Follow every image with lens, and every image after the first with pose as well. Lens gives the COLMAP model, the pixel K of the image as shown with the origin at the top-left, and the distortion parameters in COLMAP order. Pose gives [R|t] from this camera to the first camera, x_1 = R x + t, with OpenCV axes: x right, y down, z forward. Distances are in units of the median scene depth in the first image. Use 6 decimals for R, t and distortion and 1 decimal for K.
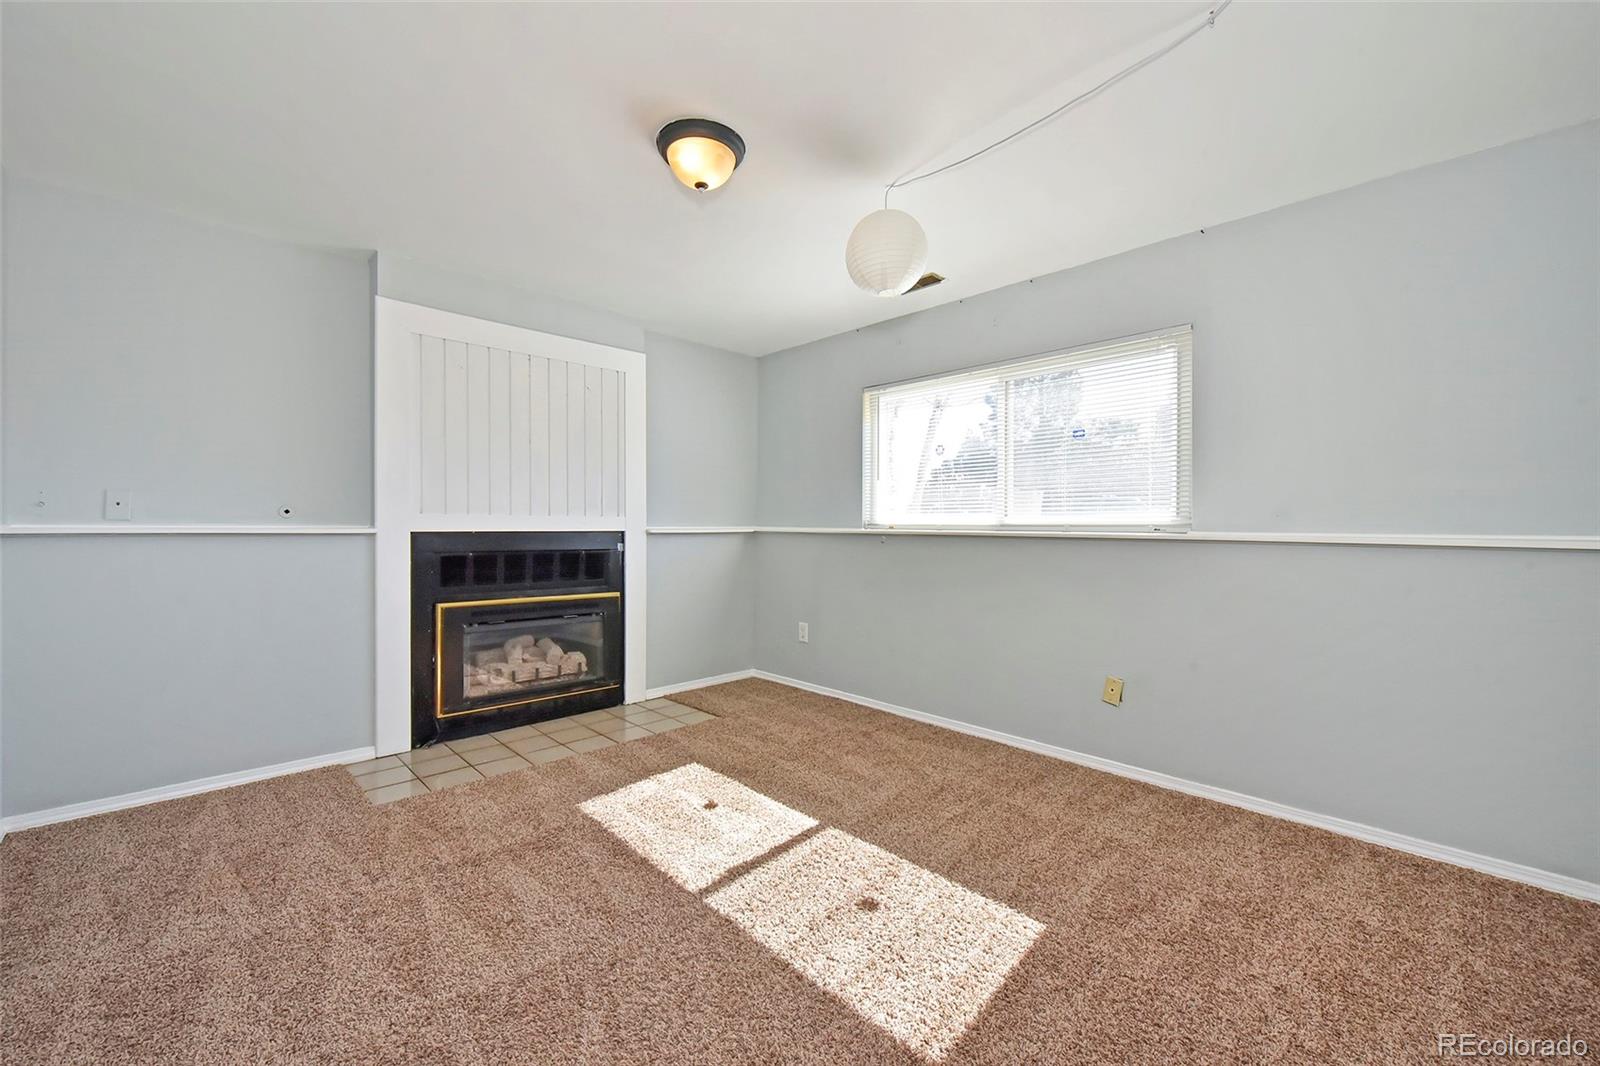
lens RADIAL K [[641.6, 0, 800.8], [0, 641.6, 533.6], [0, 0, 1]] dist [-0.001764, -0.000031]
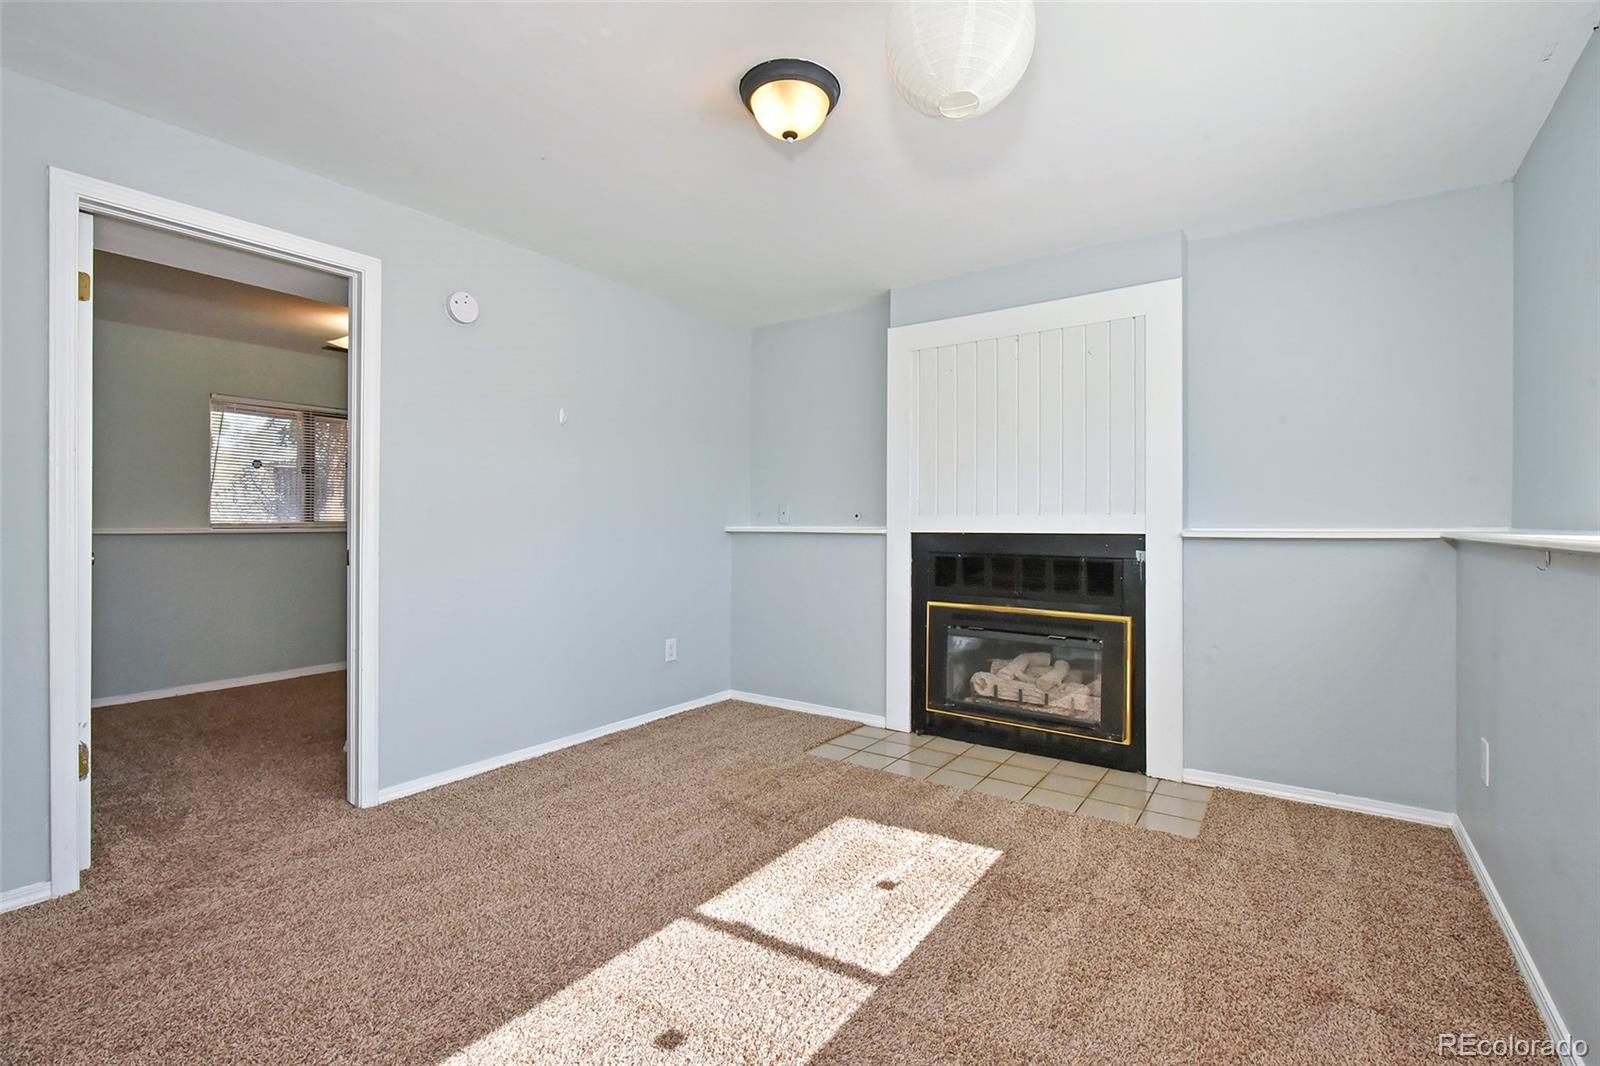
lens RADIAL K [[720.3, 0, 800.5], [0, 720.3, 524.3], [0, 0, 1]] dist [0.000178, -0.000015]
pose [[0.182813, -0.004158, -0.983139, 0.545108], [-0.011669, 0.999911, -0.006399, -0.006525], [0.983078, 0.012642, 0.182749, 0.565128]]
